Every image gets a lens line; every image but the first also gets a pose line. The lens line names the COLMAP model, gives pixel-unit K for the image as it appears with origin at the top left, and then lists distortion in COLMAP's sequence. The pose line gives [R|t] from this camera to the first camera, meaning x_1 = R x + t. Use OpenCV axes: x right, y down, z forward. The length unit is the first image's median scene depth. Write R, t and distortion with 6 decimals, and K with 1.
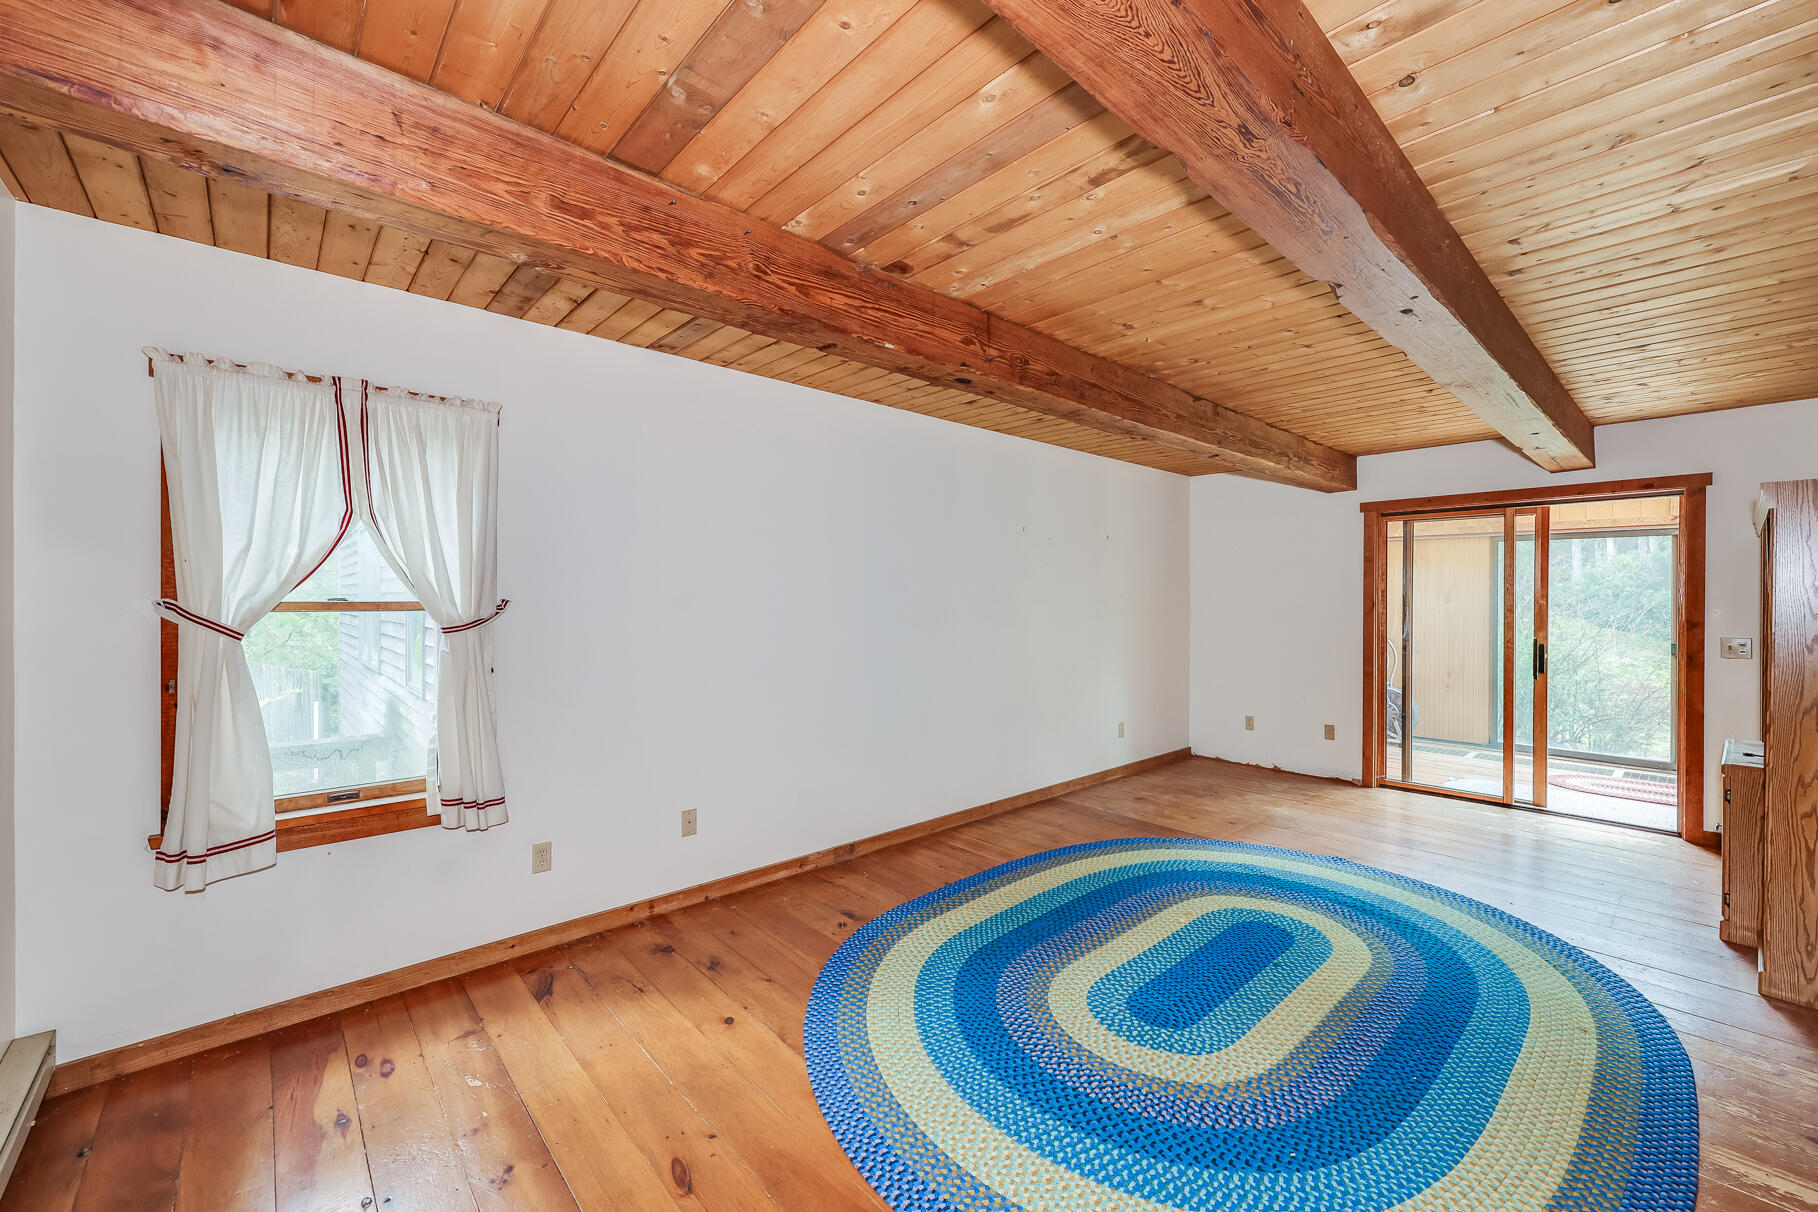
lens RADIAL K [[726.9, 0, 906.2], [0, 726.9, 604.9], [0, 0, 1]] dist [0.002280, 0.000529]
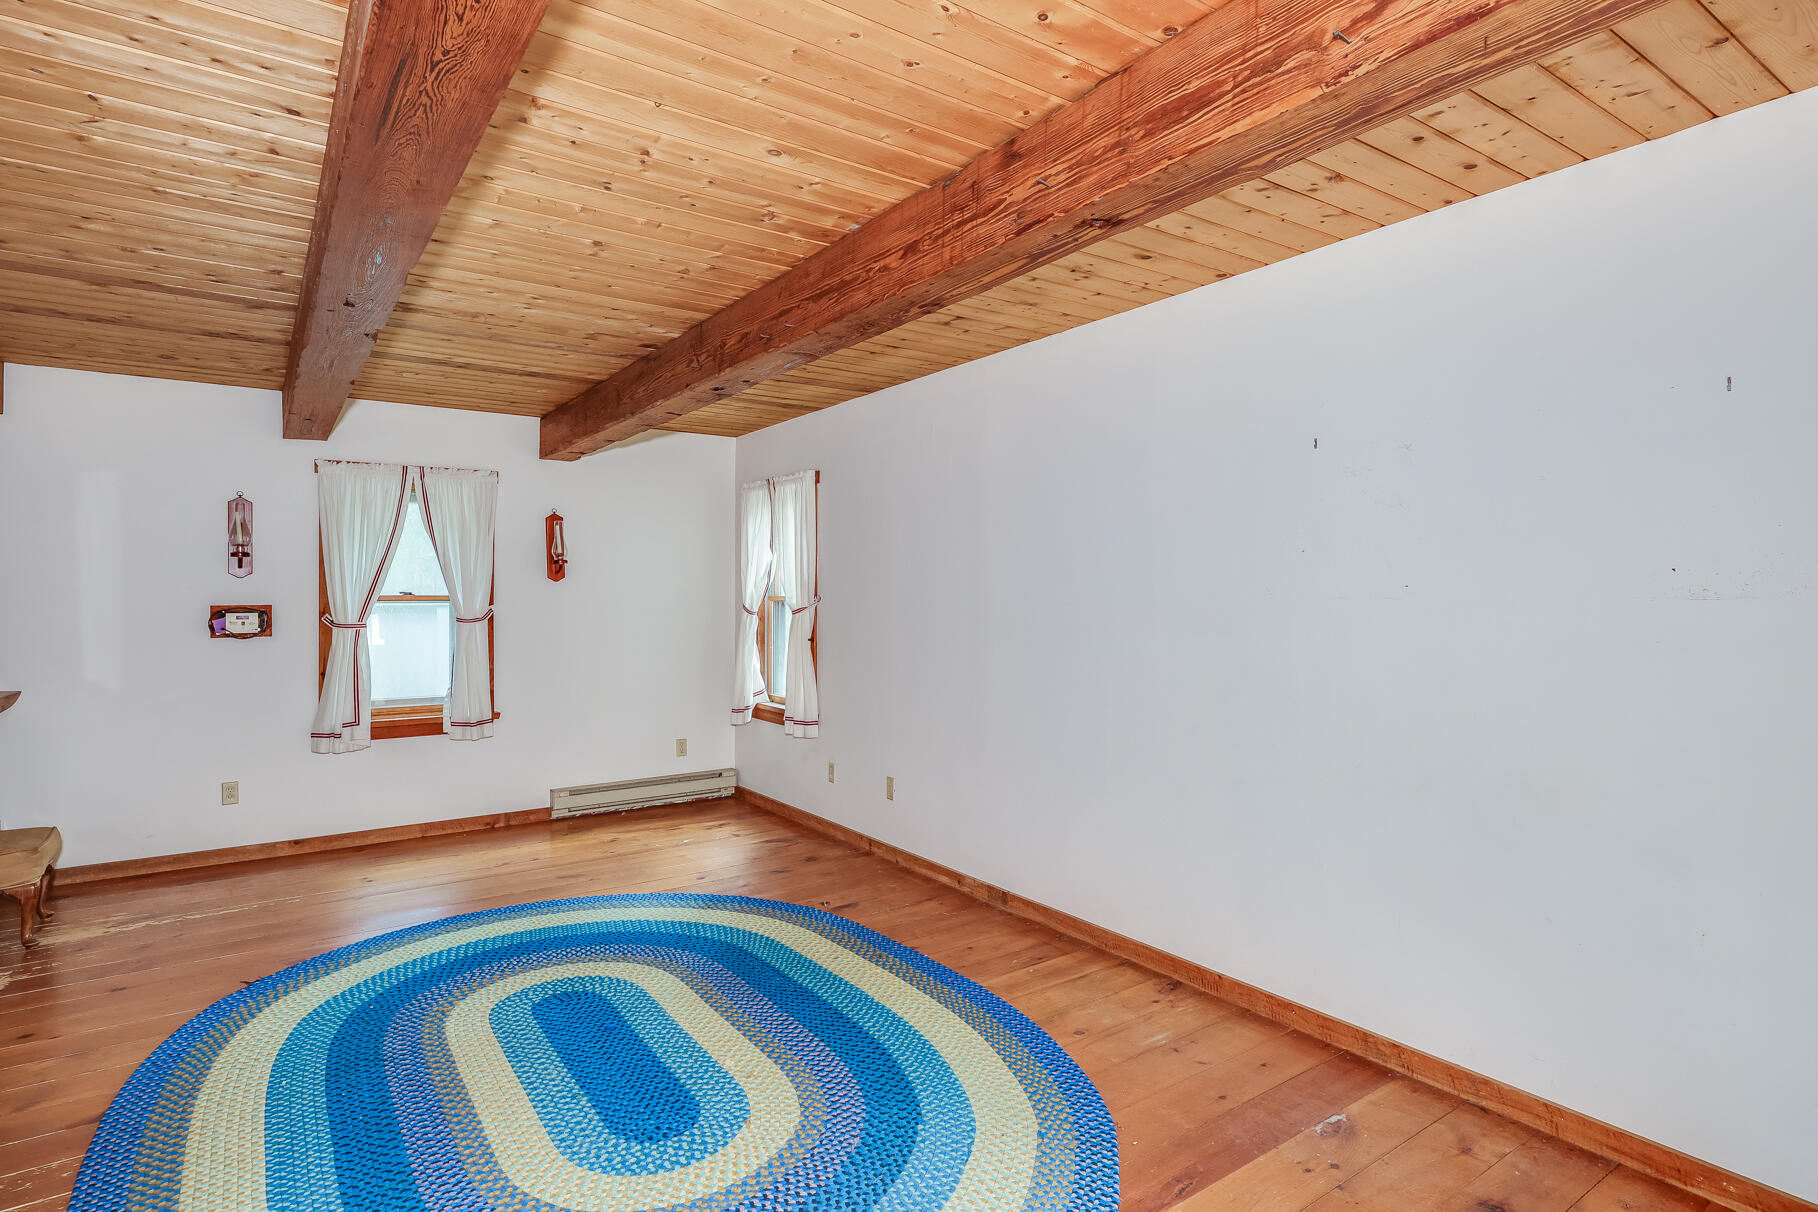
lens RADIAL K [[945.6, 0, 911.5], [0, 945.6, 596.4], [0, 0, 1]] dist [0.004573, -0.000662]
pose [[-0.125178, 0.001616, -0.992133, 1.112275], [-0.003800, 0.999991, 0.002108, -0.008019], [0.992127, 0.004034, -0.125171, 1.144358]]
